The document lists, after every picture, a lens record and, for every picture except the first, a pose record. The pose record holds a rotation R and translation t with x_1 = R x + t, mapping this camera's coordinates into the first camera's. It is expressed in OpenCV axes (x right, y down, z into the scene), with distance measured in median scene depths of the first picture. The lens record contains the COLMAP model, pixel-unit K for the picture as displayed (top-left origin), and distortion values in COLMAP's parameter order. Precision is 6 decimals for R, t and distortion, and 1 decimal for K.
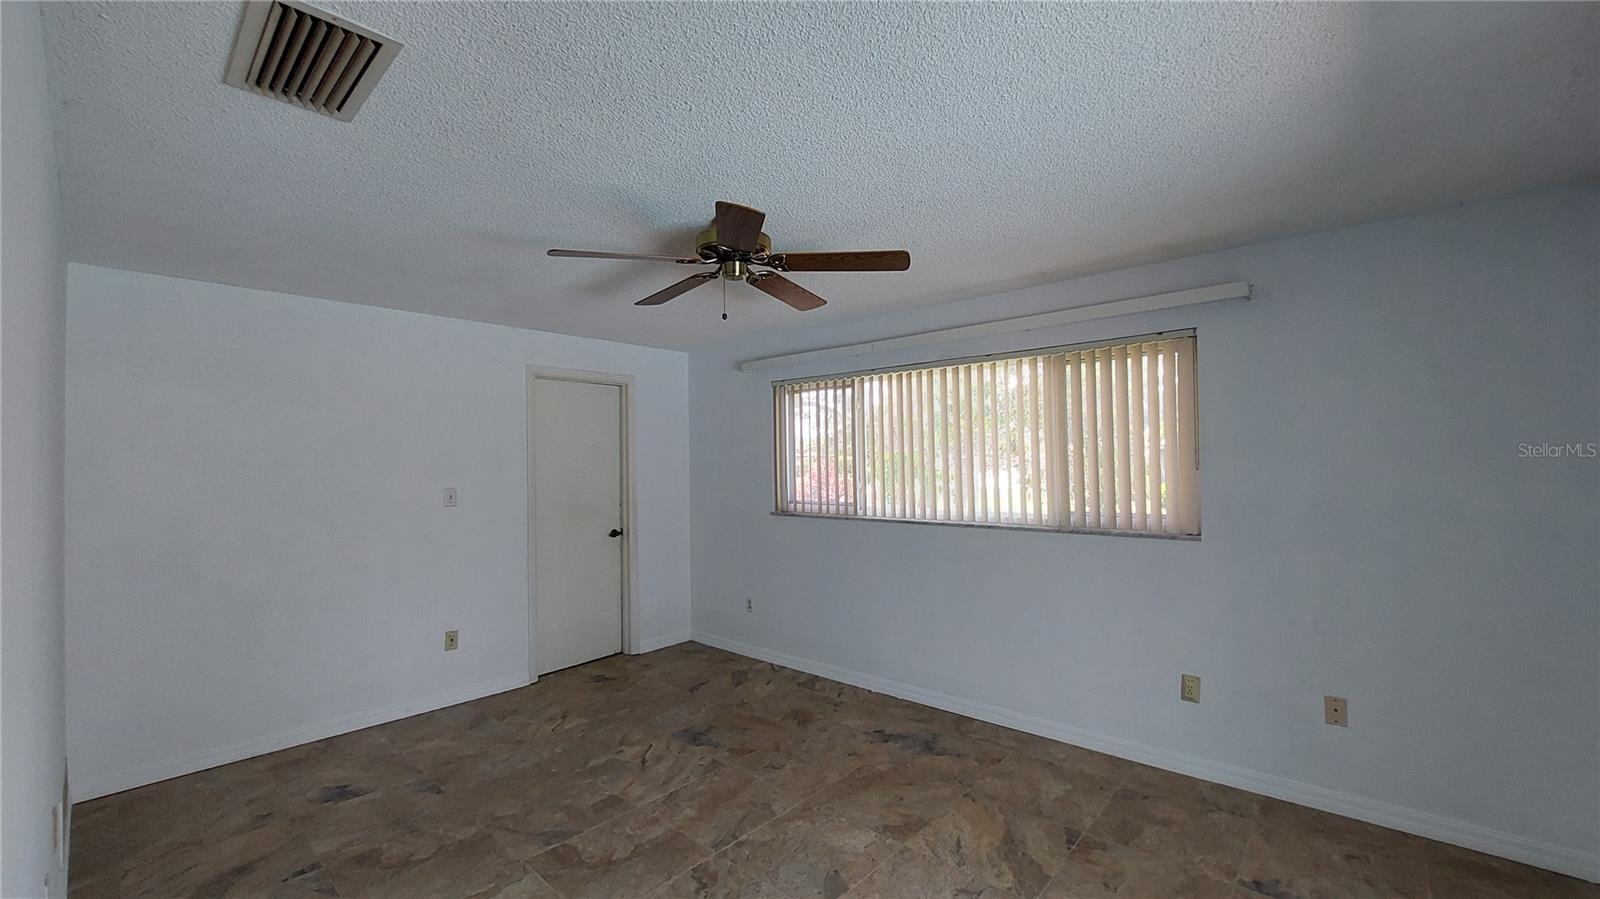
lens RADIAL K [[636.6, 0, 809.2], [0, 636.6, 451.3], [0, 0, 1]] dist [-0.015836, -0.001070]
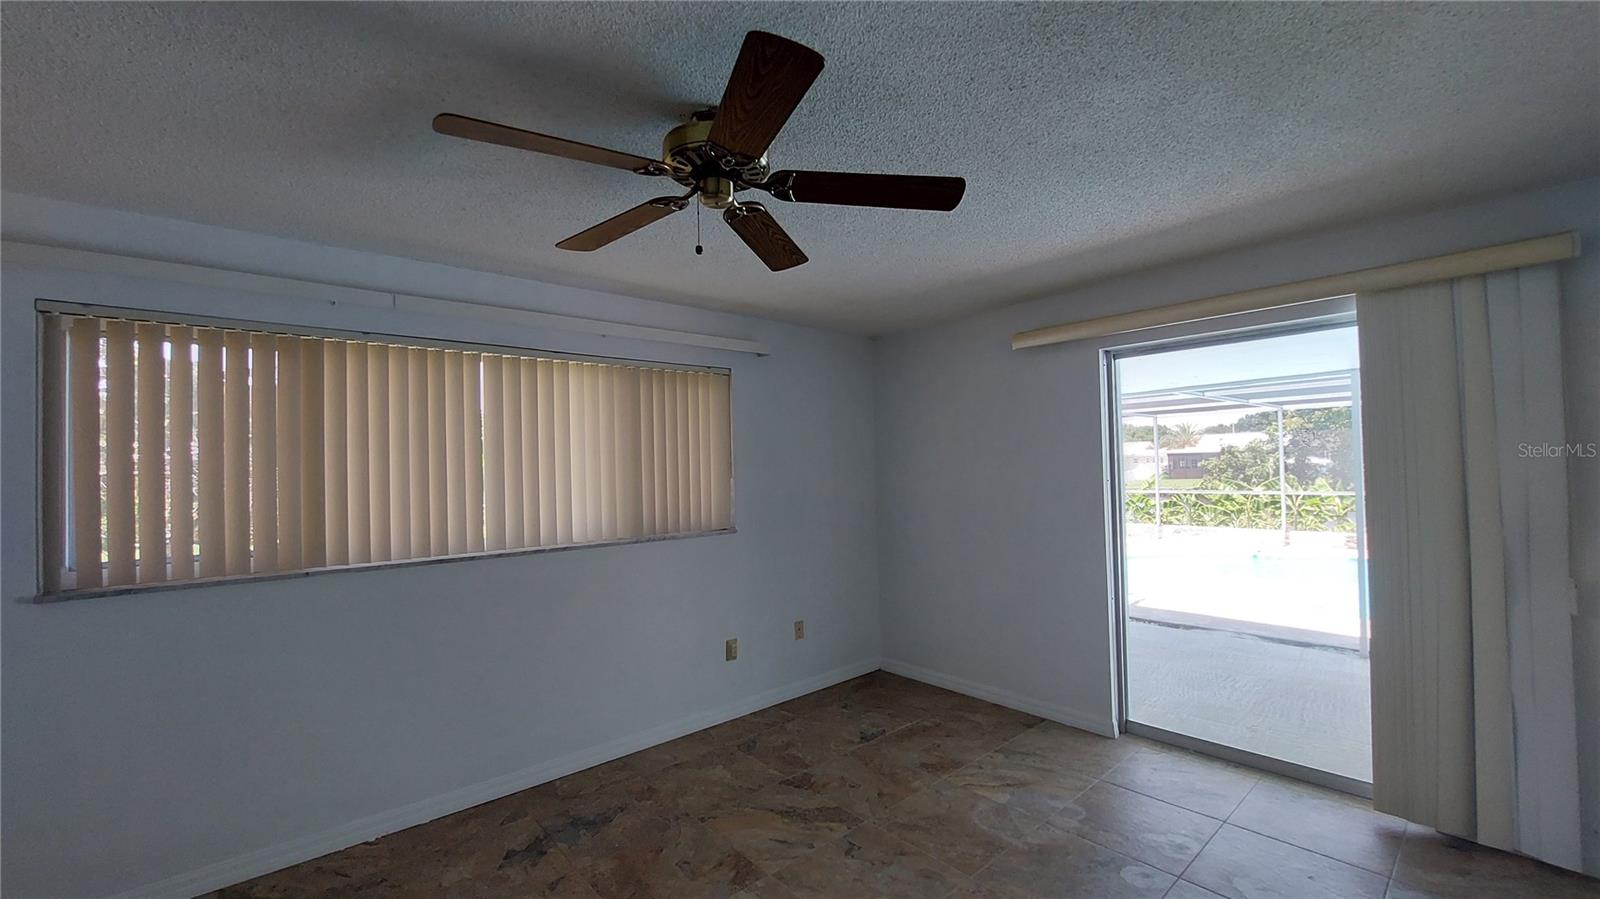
lens RADIAL K [[636.6, 0, 808.2], [0, 636.6, 447.6], [0, 0, 1]] dist [-0.015836, -0.001070]
pose [[0.129493, 0.041180, 0.990725, -0.639070], [0.005011, 0.999097, -0.042183, 0.021973], [-0.991568, 0.010427, 0.129169, 0.652775]]
